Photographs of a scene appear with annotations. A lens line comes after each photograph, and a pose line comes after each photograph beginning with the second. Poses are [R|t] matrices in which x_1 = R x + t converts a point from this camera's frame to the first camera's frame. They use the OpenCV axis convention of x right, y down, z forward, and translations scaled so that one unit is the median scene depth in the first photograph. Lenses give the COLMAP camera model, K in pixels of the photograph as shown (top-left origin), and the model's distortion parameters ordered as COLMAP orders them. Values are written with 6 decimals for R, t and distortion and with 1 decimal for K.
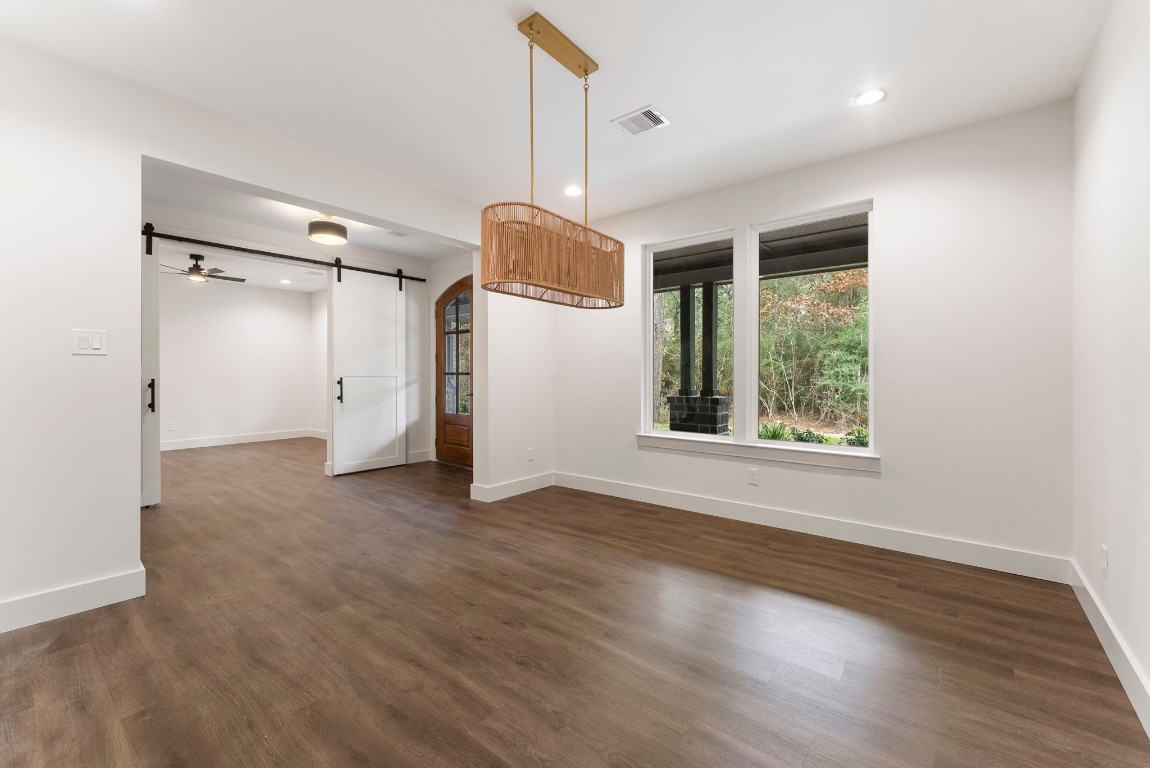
lens RADIAL K [[472.3, 0, 574.1], [0, 472.3, 382.3], [0, 0, 1]] dist [-0.000364, 0.000221]
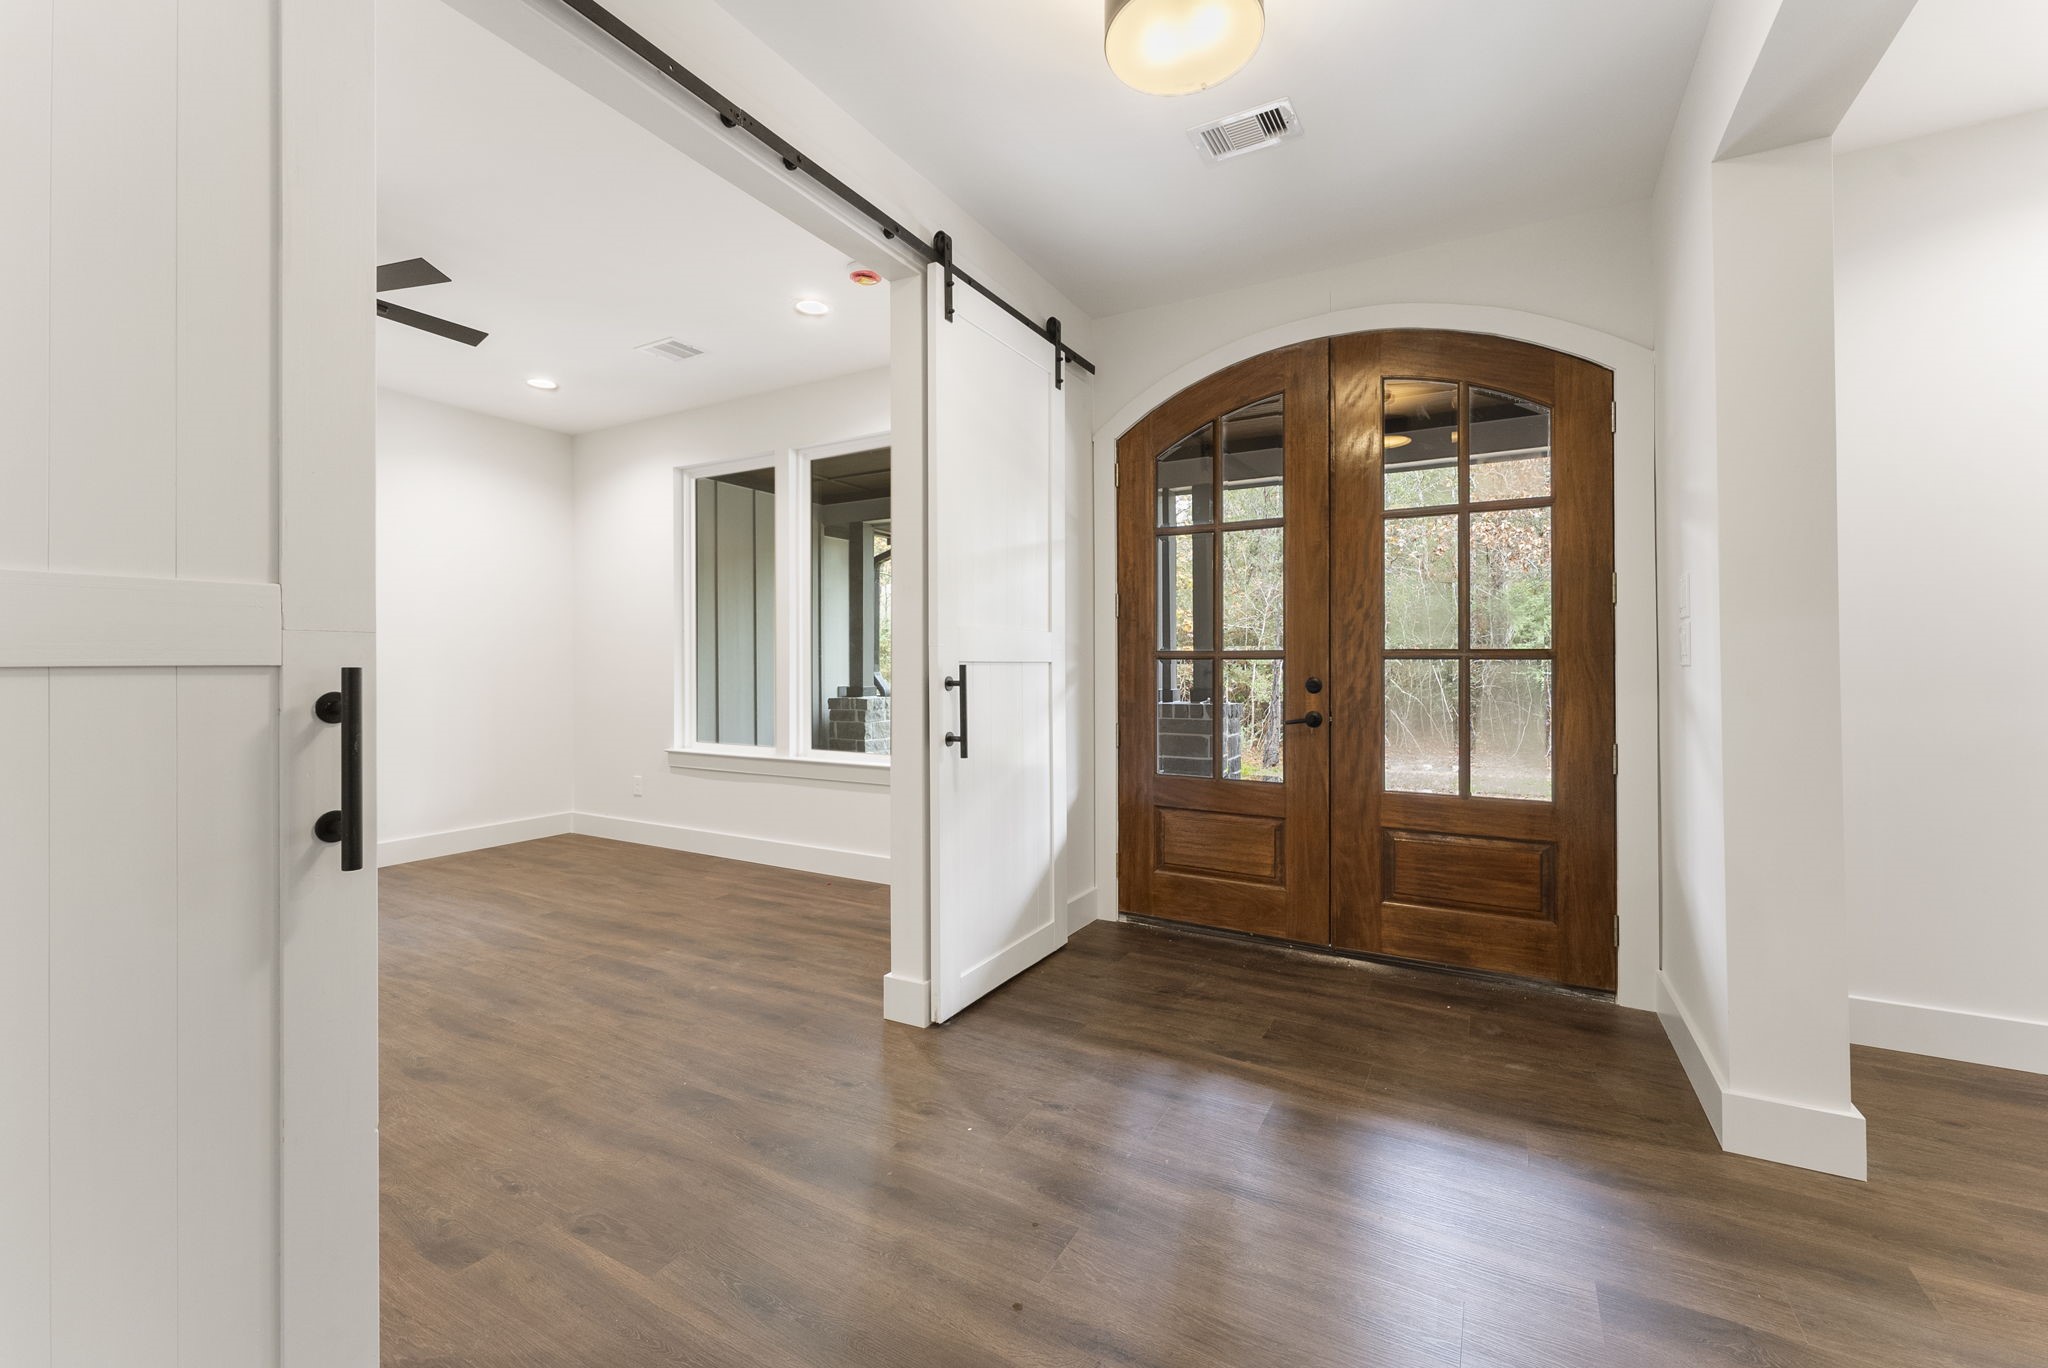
lens RADIAL K [[841.1, 0, 1017.6], [0, 841.1, 668.1], [0, 0, 1]] dist [-0.000364, 0.000221]
pose [[0.985788, 0.000862, 0.167995, -0.493647], [0.001031, 0.999937, -0.011178, -0.002727], [-0.167994, 0.011193, 0.985725, 0.464309]]
